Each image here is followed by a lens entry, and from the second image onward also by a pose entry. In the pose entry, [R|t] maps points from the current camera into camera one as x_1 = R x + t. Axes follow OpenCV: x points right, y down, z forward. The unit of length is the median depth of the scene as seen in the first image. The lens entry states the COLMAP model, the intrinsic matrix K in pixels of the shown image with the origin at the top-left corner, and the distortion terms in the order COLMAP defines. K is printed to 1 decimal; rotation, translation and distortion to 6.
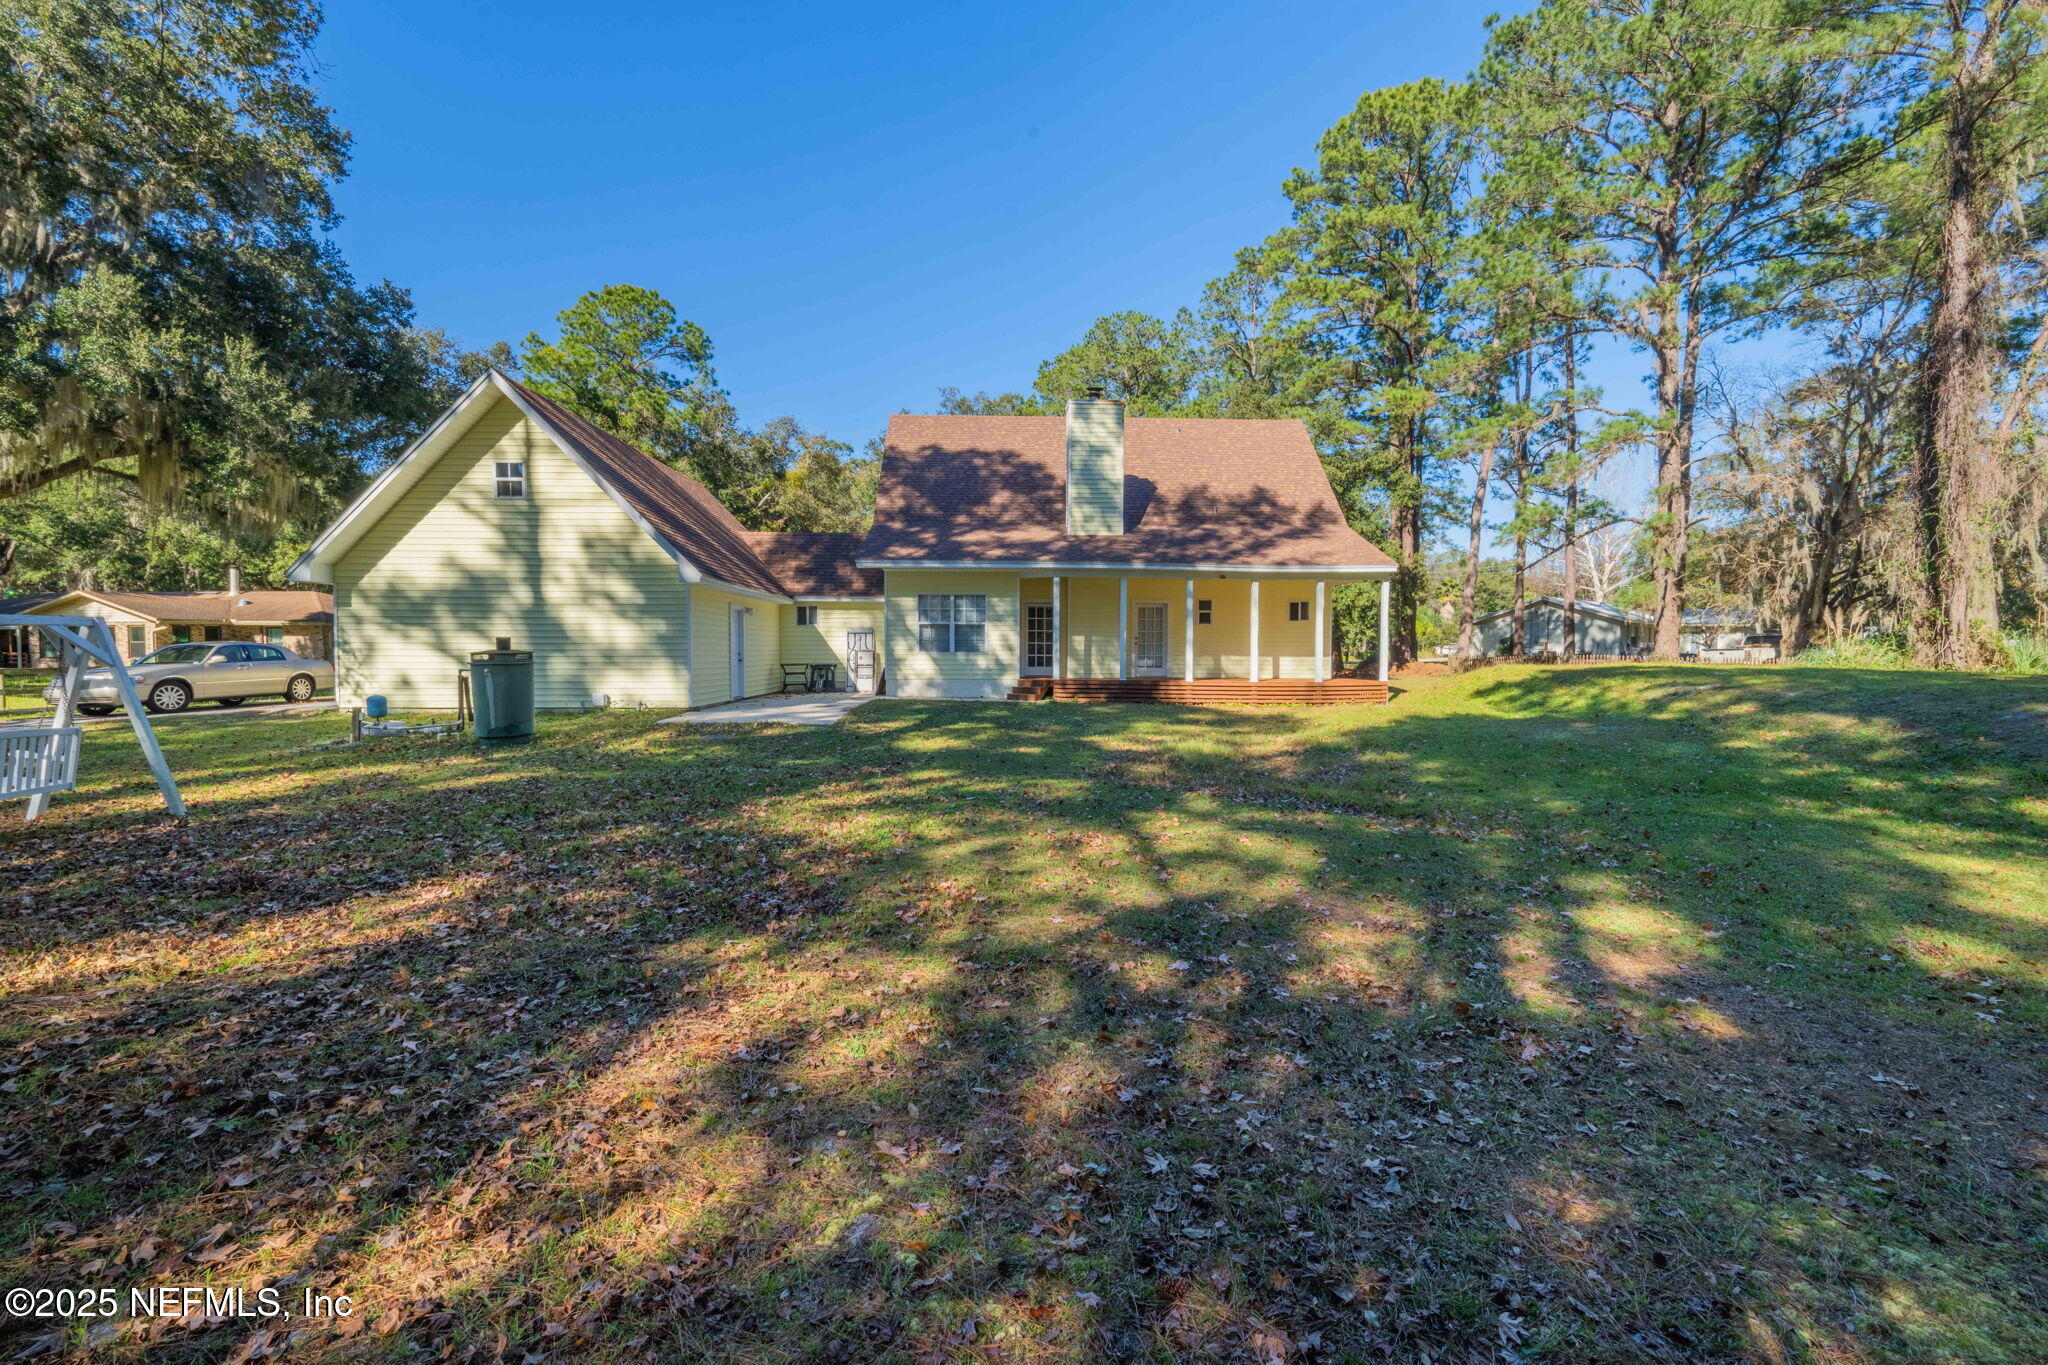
lens RADIAL K [[892.0, 0, 1022.7], [0, 892.0, 676.0], [0, 0, 1]] dist [-0.004329, -0.000636]
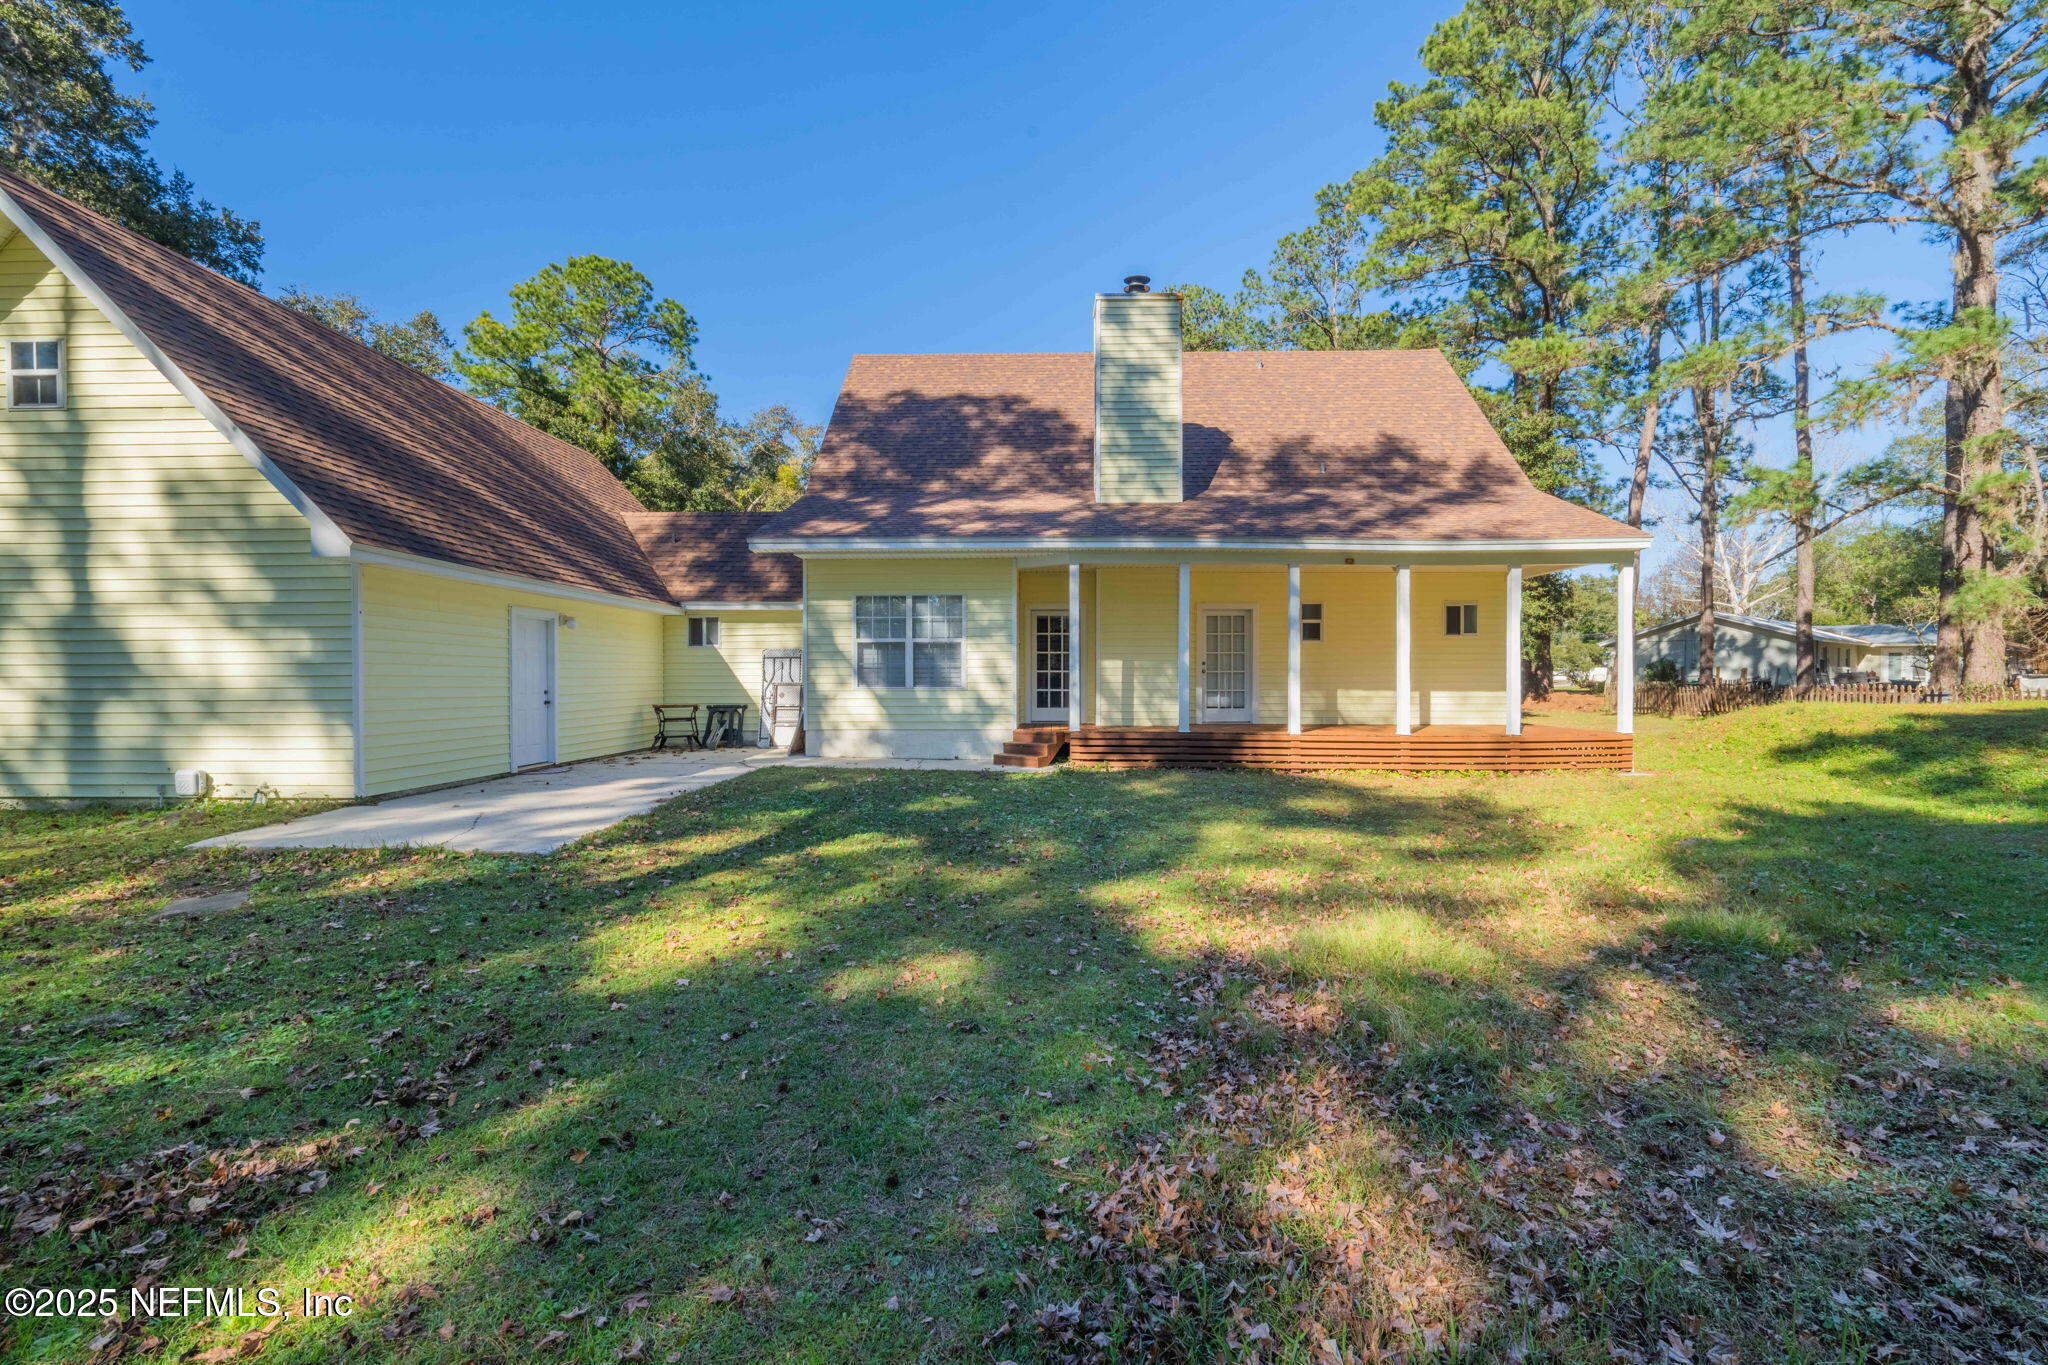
lens RADIAL K [[892.0, 0, 1022.7], [0, 892.0, 676.0], [0, 0, 1]] dist [-0.004329, -0.000636]
pose [[0.998056, -0.003756, -0.062217, 0.038112], [0.001843, 0.999525, -0.030771, -0.014182], [0.062303, 0.030597, 0.997588, 0.358077]]
